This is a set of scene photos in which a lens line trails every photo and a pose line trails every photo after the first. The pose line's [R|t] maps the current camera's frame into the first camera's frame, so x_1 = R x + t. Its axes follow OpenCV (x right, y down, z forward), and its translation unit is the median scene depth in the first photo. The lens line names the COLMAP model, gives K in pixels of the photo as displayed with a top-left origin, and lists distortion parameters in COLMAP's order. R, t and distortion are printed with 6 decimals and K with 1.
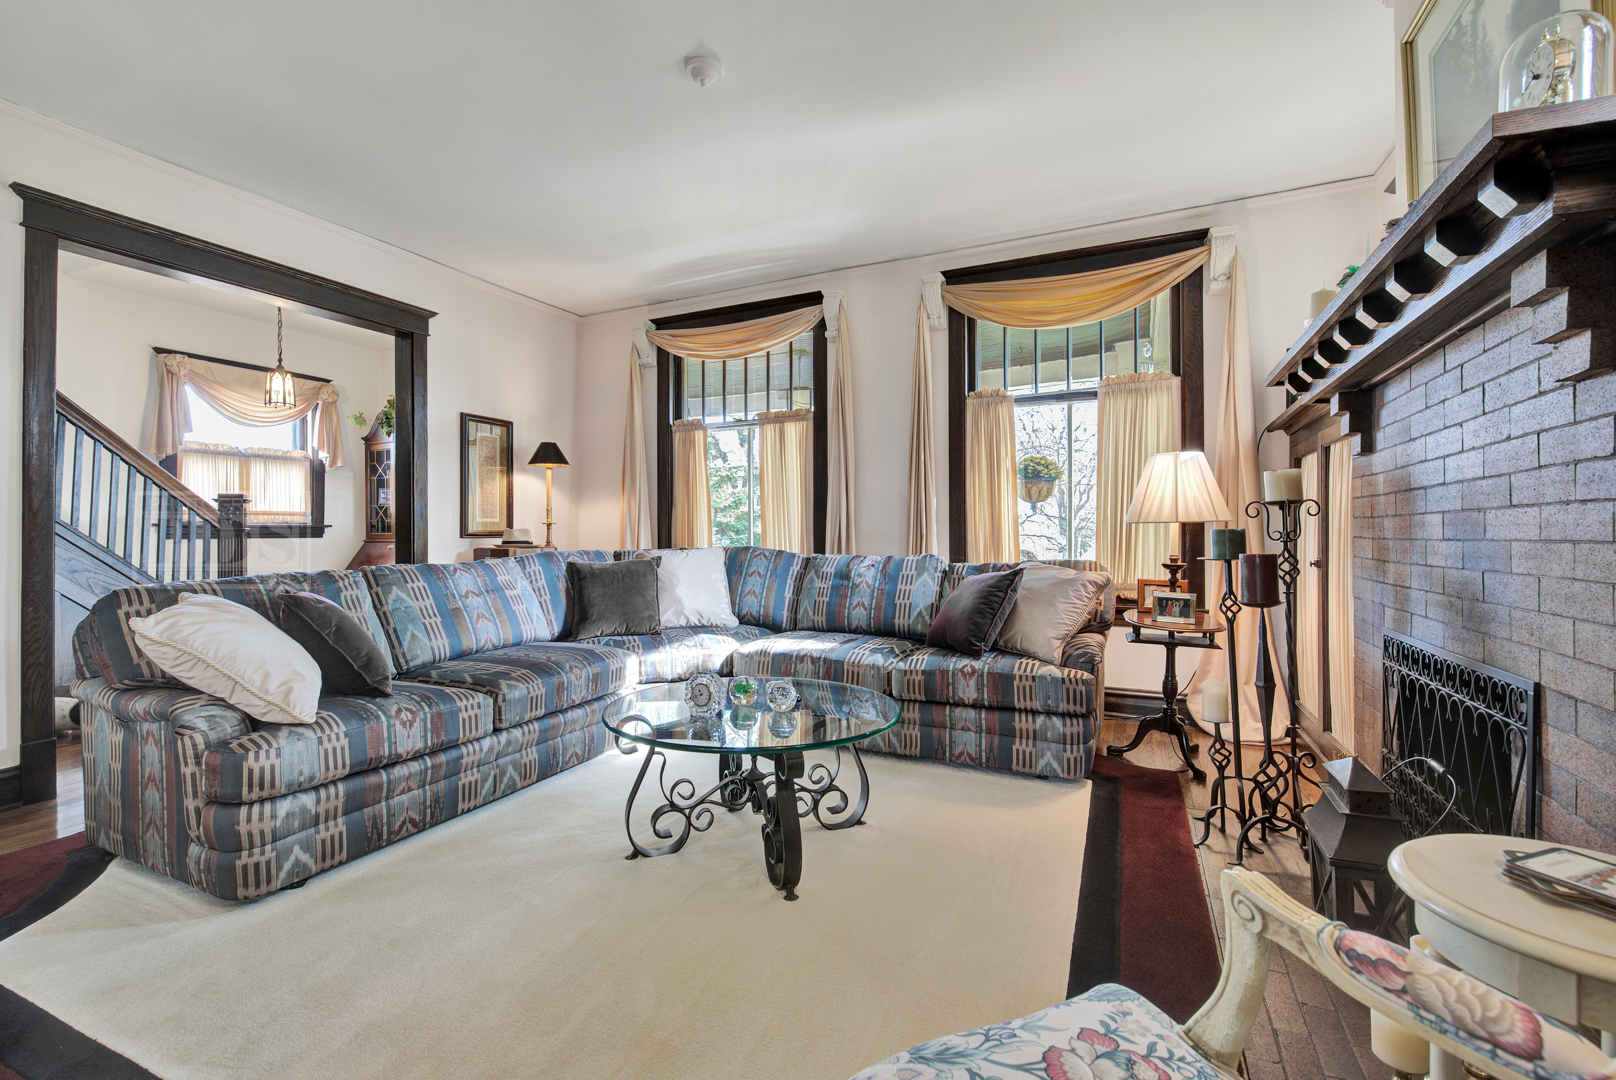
lens RADIAL K [[718.0, 0, 807.2], [0, 718.0, 535.1], [0, 0, 1]] dist [-0.003603, -0.005695]
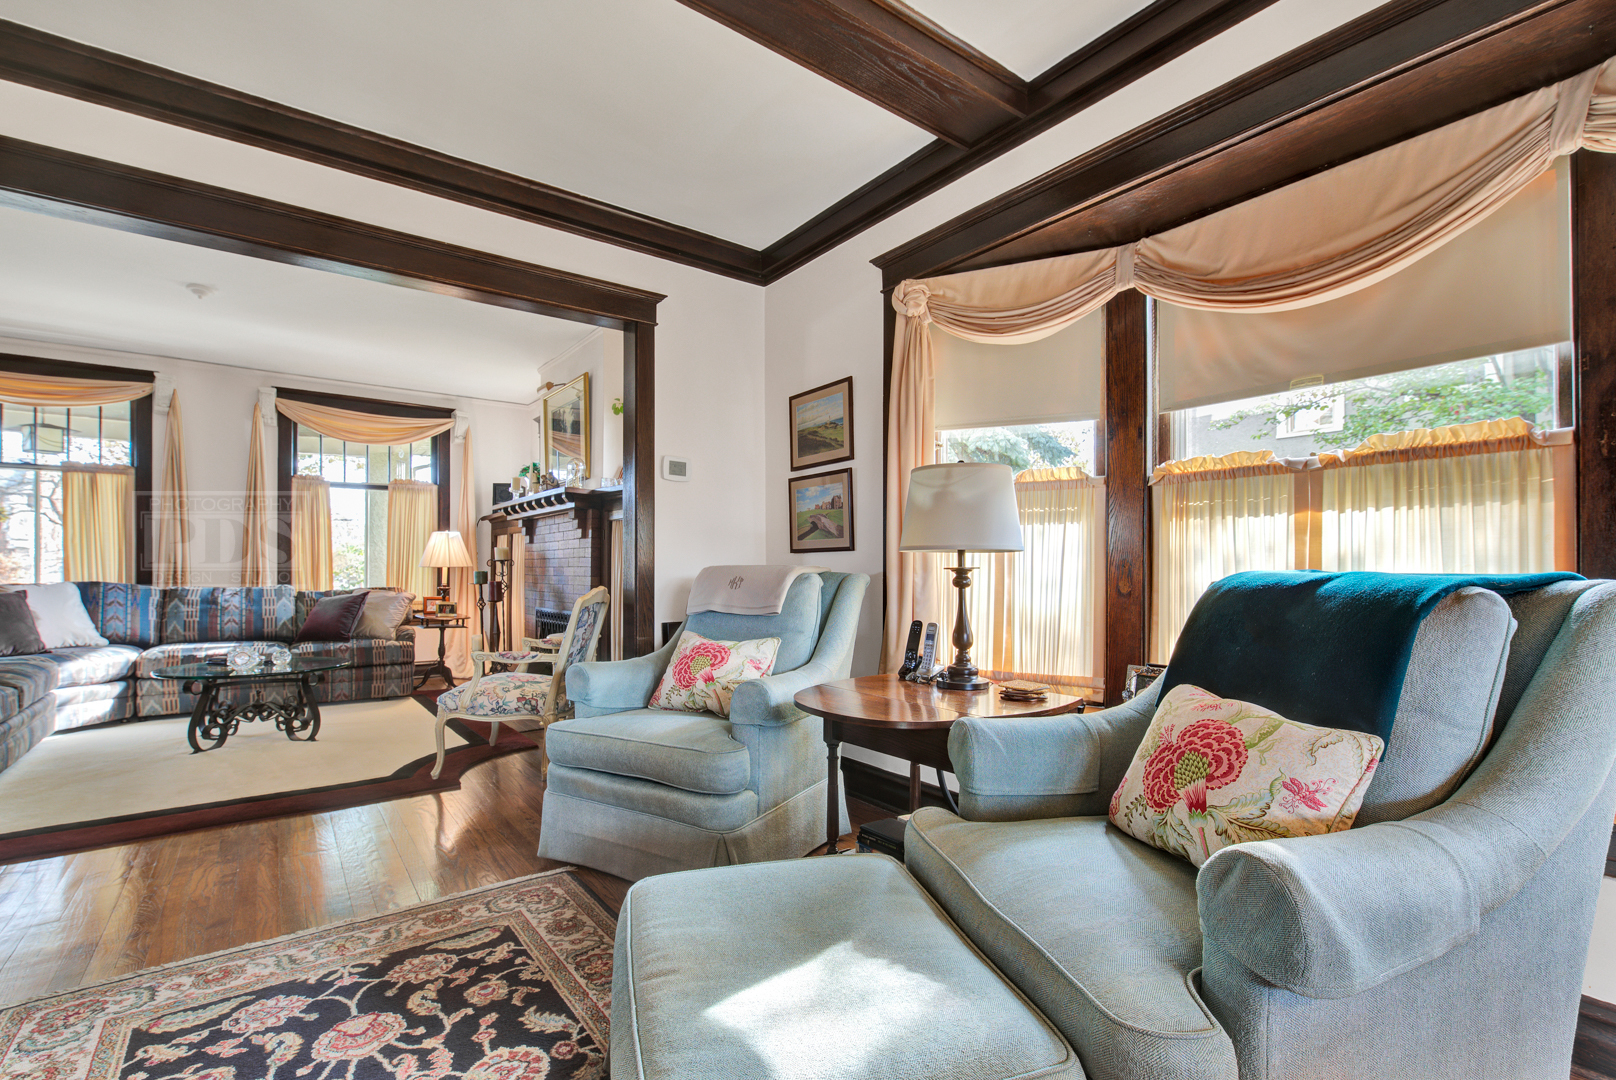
lens RADIAL K [[718.0, 0, 803.3], [0, 718.0, 574.4], [0, 0, 1]] dist [-0.003603, -0.005695]
pose [[0.483891, -0.000043, 0.875128, -0.771235], [-0.003754, 0.999991, 0.002125, -0.004886], [-0.875120, -0.004313, 0.483887, -0.857149]]
